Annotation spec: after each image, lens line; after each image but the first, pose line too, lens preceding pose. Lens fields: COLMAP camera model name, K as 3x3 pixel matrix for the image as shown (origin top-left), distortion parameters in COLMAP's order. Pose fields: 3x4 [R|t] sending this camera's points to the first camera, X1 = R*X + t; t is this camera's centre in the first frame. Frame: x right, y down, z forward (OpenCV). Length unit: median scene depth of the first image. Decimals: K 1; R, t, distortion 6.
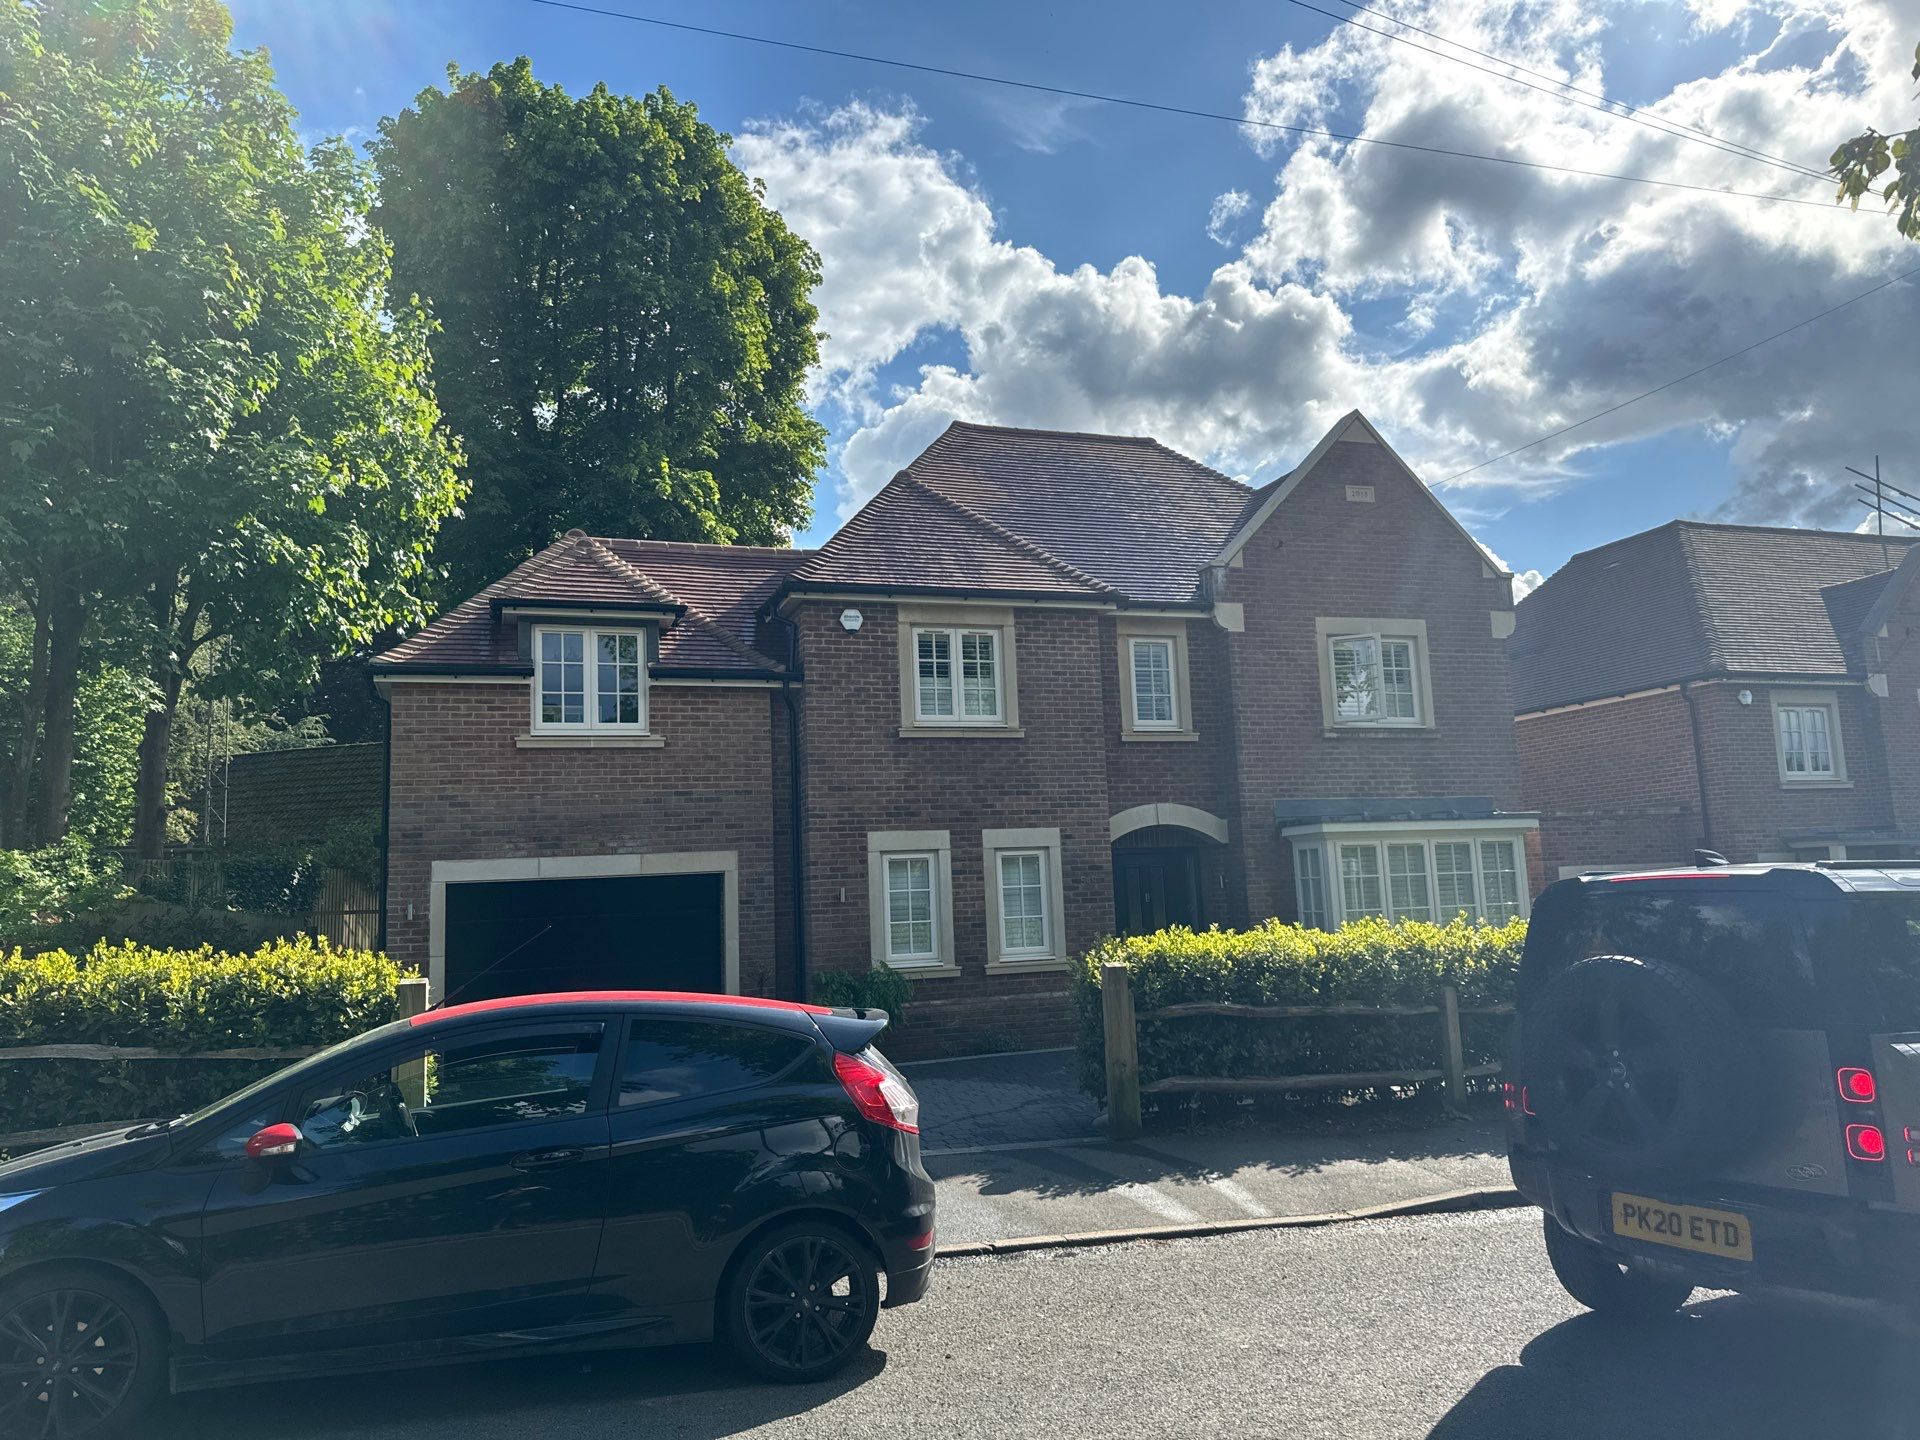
lens RADIAL K [[1349.7, 0, 943.5], [0, 1349.7, 724.4], [0, 0, 1]] dist [0.162244, -0.280398]
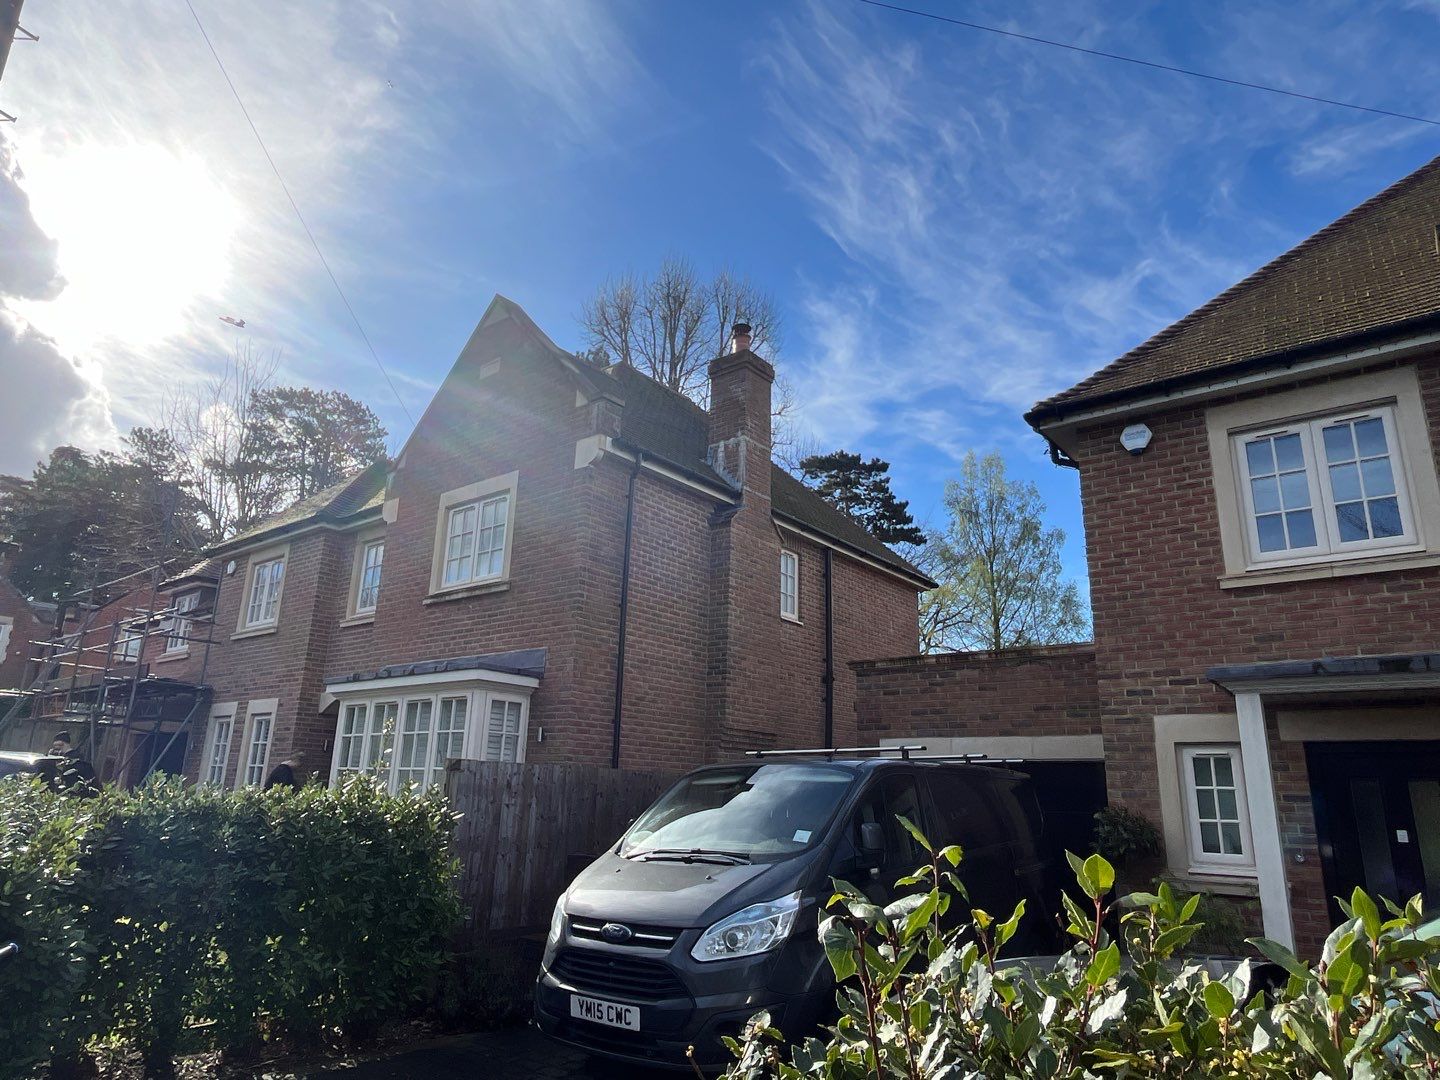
lens RADIAL K [[910.7, 0, 698.0], [0, 910.7, 538.9], [0, 0, 1]] dist [-0.003490, 0.002536]
pose [[0.524451, -0.177794, -0.832671, 1.020962], [0.058497, 0.983168, -0.173084, 0.097417], [0.849429, 0.042065, 0.526024, 0.835131]]
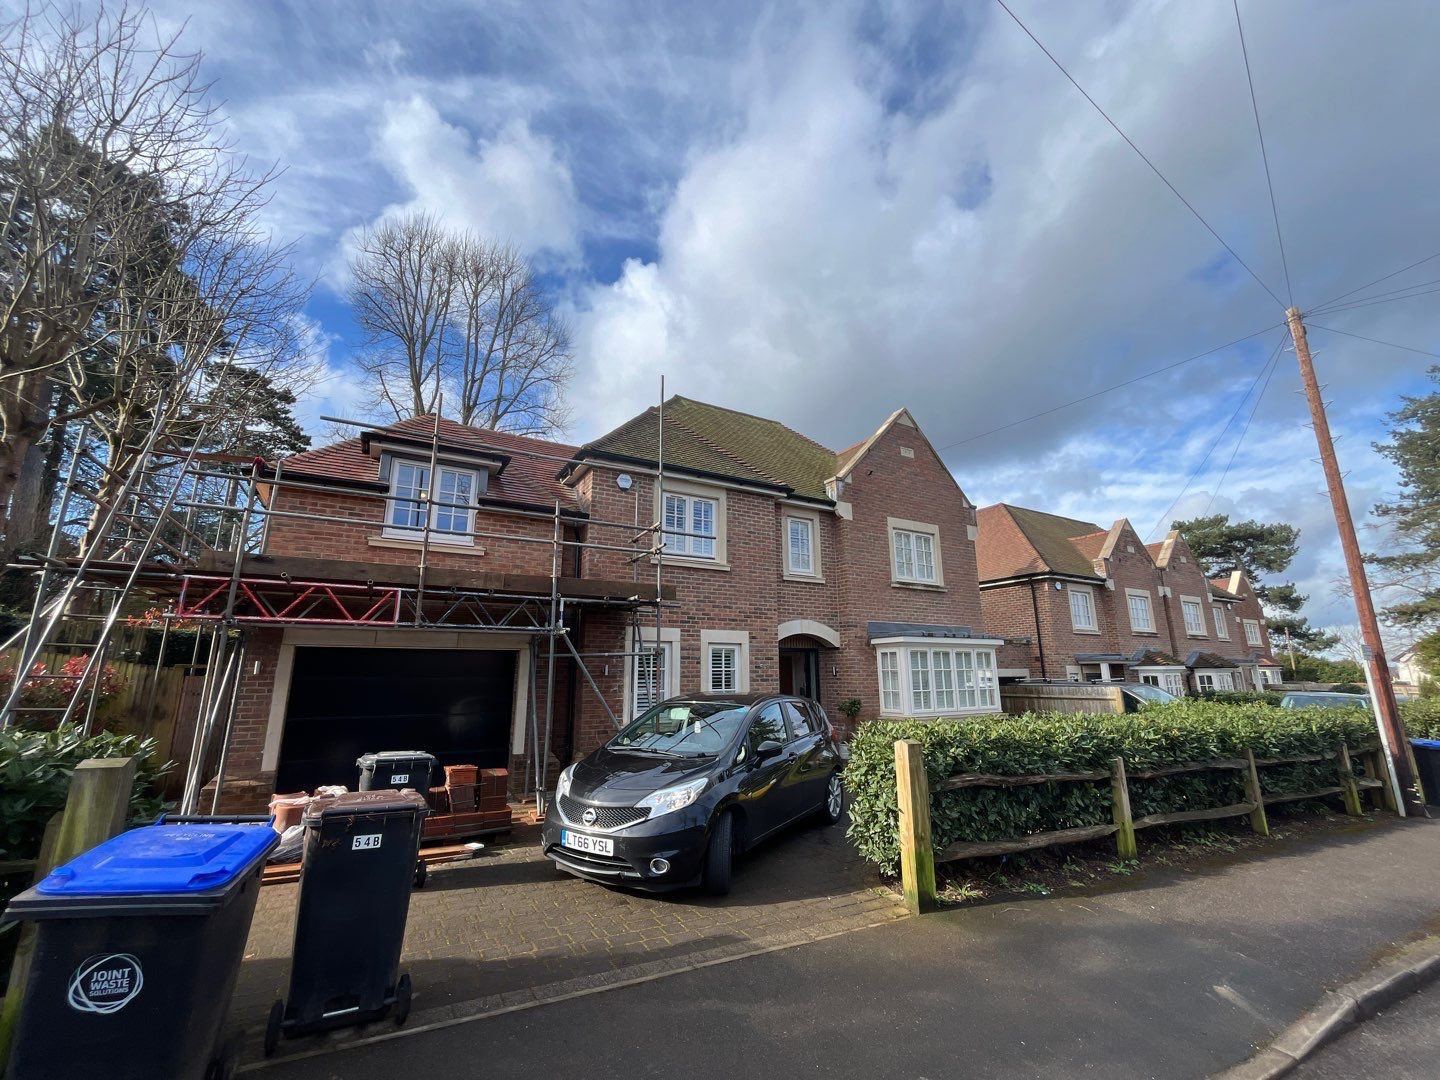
lens RADIAL K [[586.7, 0, 714.4], [0, 586.7, 541.2], [0, 0, 1]] dist [-0.003551, -0.000428]
pose [[0.981221, 0.077776, 0.176509, -0.073616], [-0.059534, 0.992540, -0.106395, 0.046078], [-0.183467, 0.093889, 0.978532, 0.333916]]
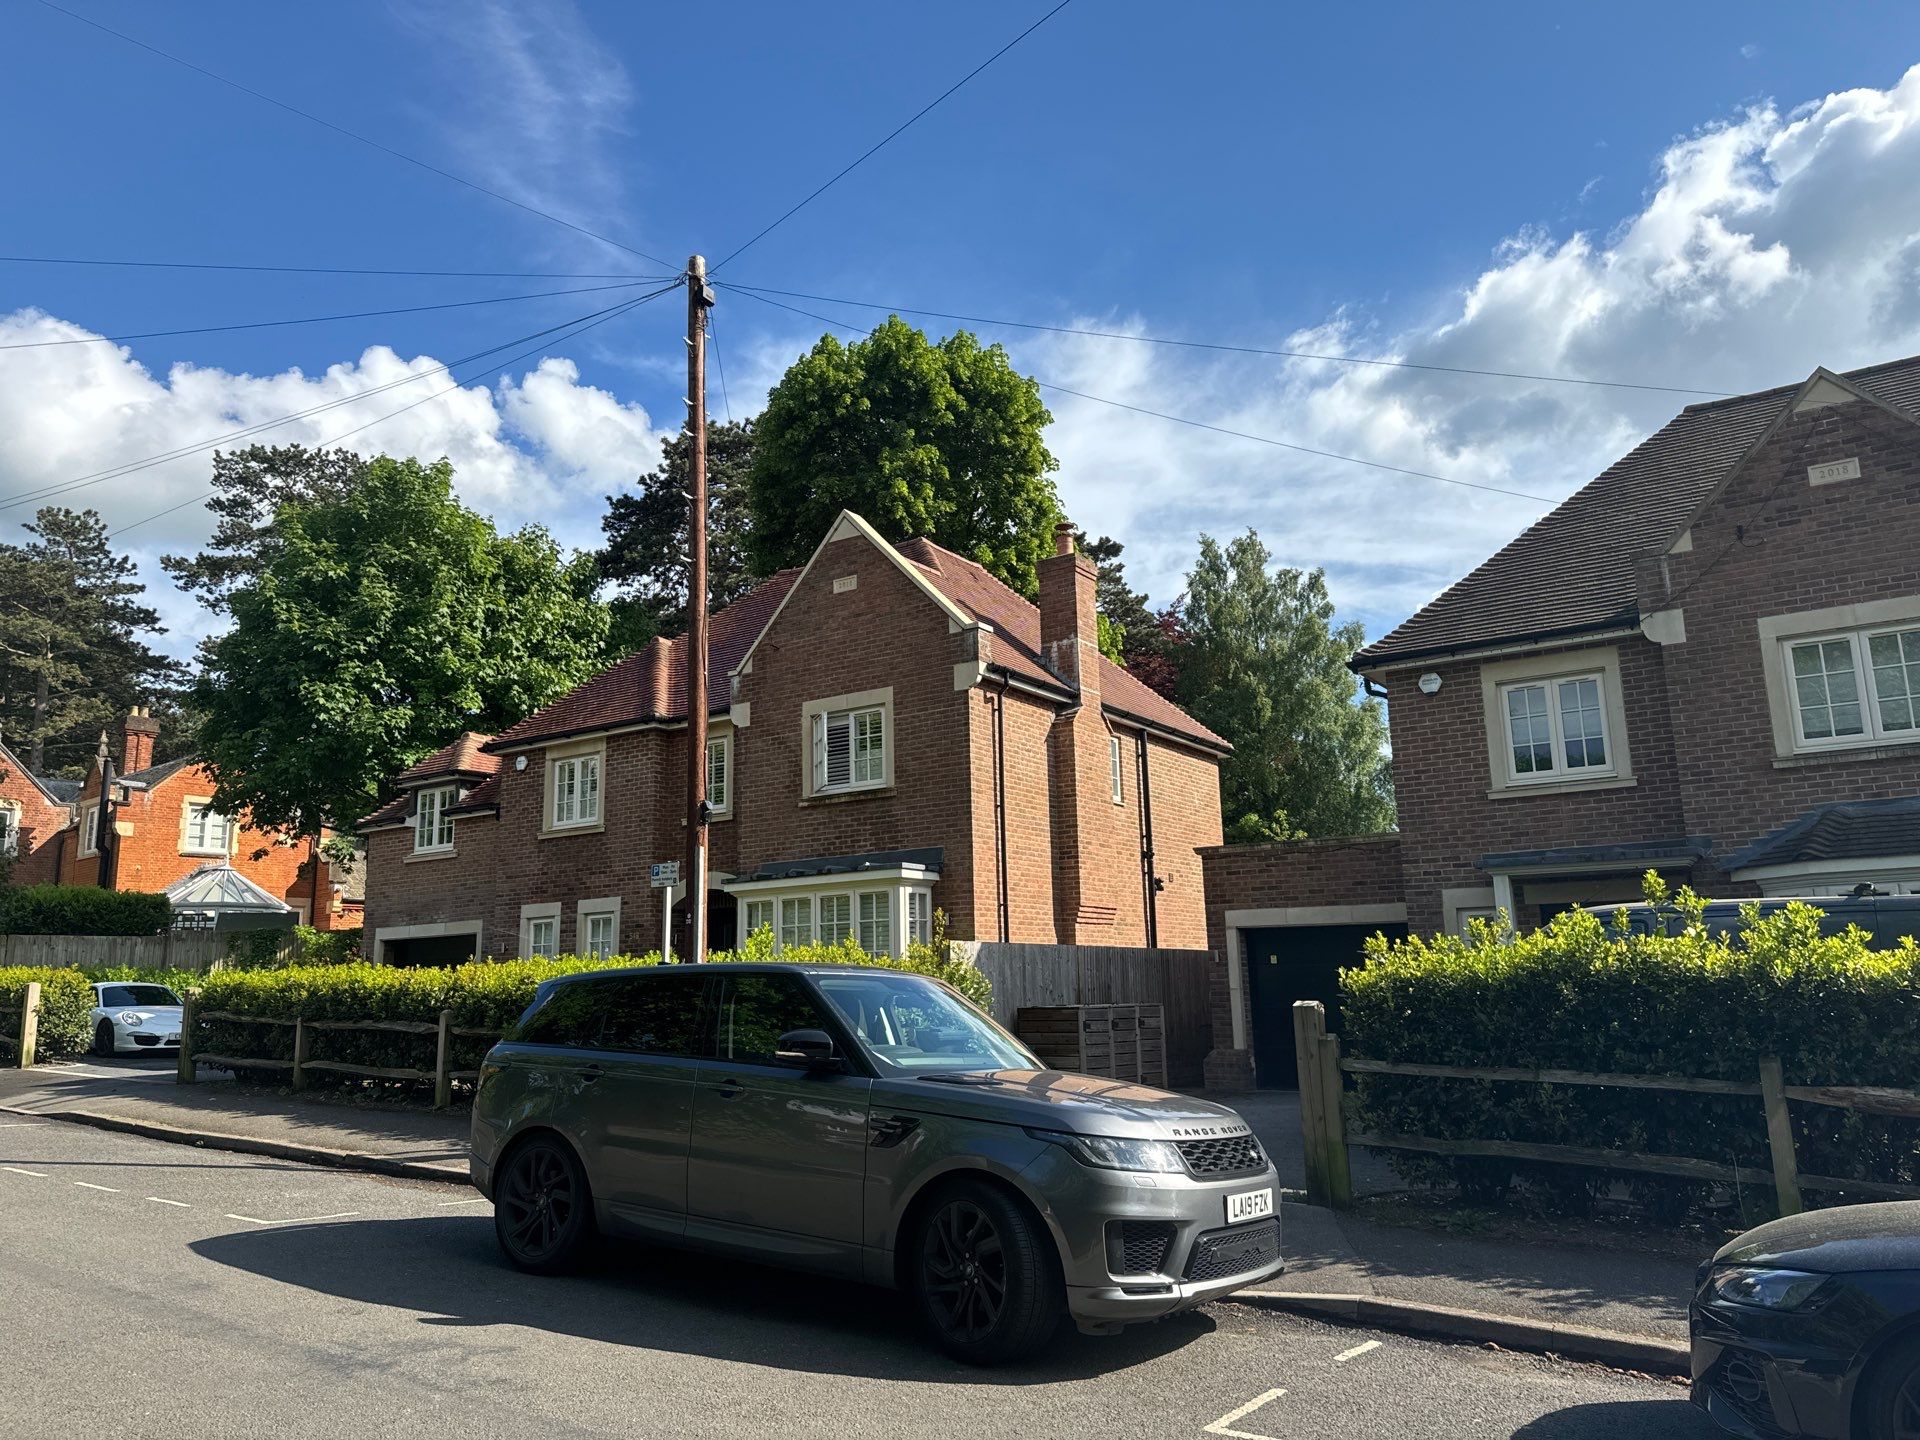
lens RADIAL K [[1349.7, 0, 943.5], [0, 1349.7, 724.4], [0, 0, 1]] dist [0.162244, -0.280398]
pose [[0.600886, -0.129134, -0.788835, 1.307410], [0.099639, 0.991268, -0.086374, 0.053157], [0.793100, -0.026698, 0.608506, 0.416097]]
